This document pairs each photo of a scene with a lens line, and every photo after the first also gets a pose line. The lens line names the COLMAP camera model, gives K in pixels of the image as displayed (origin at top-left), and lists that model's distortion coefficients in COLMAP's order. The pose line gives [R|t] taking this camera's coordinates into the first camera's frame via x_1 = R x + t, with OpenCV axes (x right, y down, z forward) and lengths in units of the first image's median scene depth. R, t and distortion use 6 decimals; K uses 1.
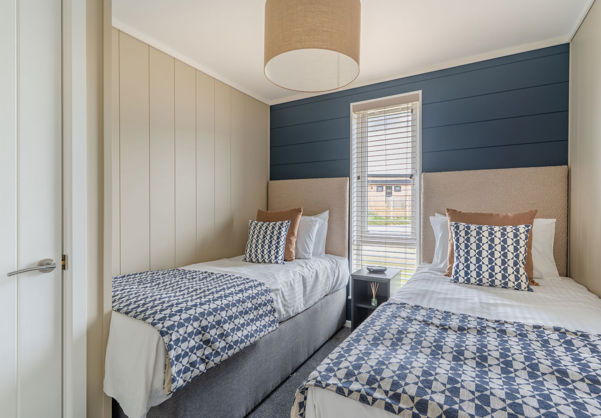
lens RADIAL K [[301.0, 0, 303.1], [0, 301.0, 209.3], [0, 0, 1]] dist [0.004611, -0.000718]
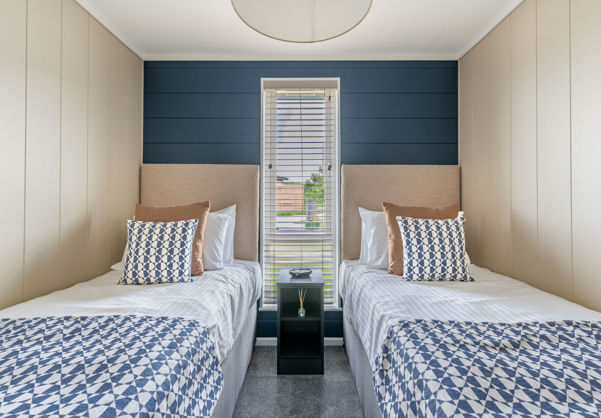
lens RADIAL K [[301.0, 0, 302.5], [0, 301.0, 196.9], [0, 0, 1]] dist [0.004611, -0.000718]
pose [[0.866630, 0.008264, 0.498883, -0.190499], [0.001413, 0.999818, -0.019016, -0.001434], [-0.498949, 0.017185, 0.866461, 0.253488]]
